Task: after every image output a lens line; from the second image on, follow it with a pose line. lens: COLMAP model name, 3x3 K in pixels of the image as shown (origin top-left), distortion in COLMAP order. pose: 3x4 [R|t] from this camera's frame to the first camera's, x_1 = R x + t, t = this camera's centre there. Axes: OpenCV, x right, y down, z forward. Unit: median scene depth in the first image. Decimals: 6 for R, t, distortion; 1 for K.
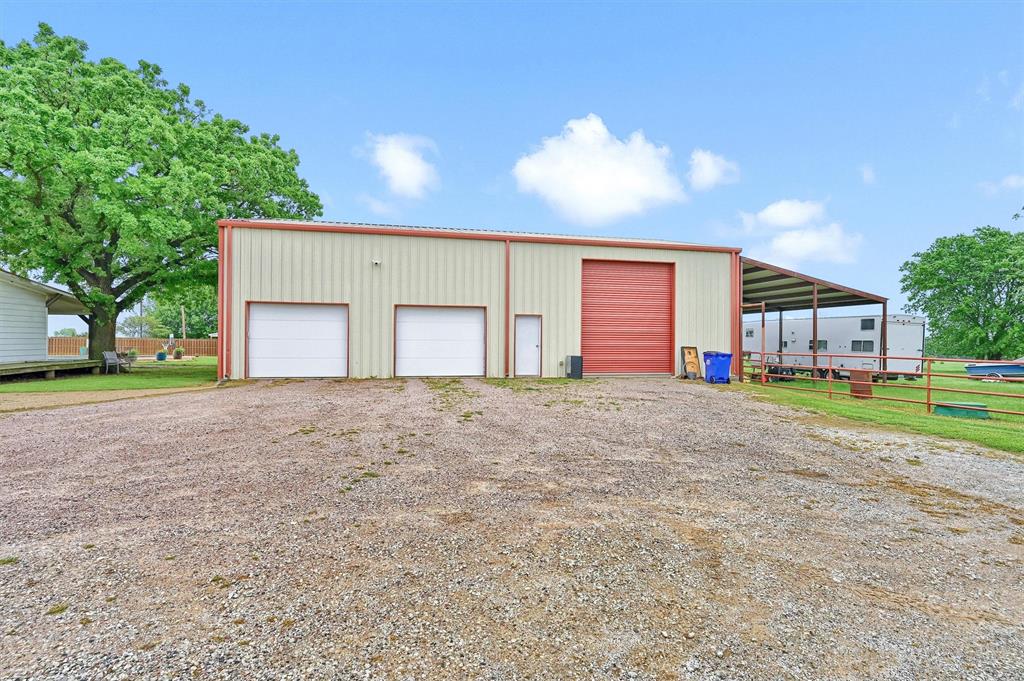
lens RADIAL K [[500.5, 0, 512.0], [0, 500.5, 340.5], [0, 0, 1]] dist [0.003098, 0.000197]
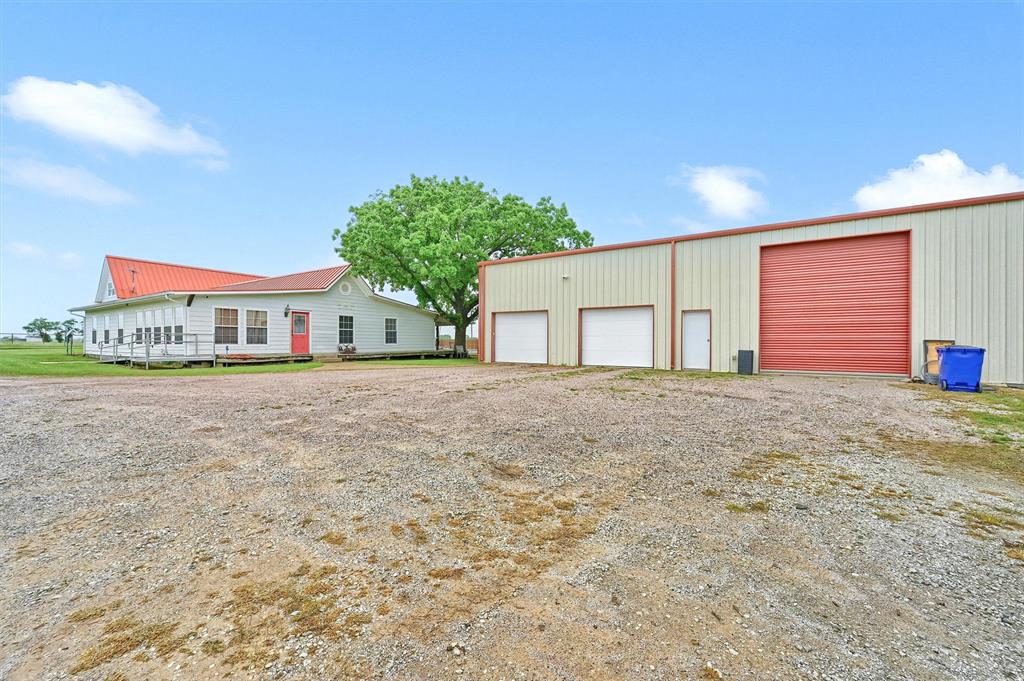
lens RADIAL K [[398.1, 0, 530.9], [0, 398.1, 342.8], [0, 0, 1]] dist [0.001426, 0.000054]
pose [[0.716482, -0.004598, -0.697591, 0.362651], [0.005242, 0.999986, -0.001208, 0.015296], [0.697586, -0.002791, 0.716496, 0.177247]]
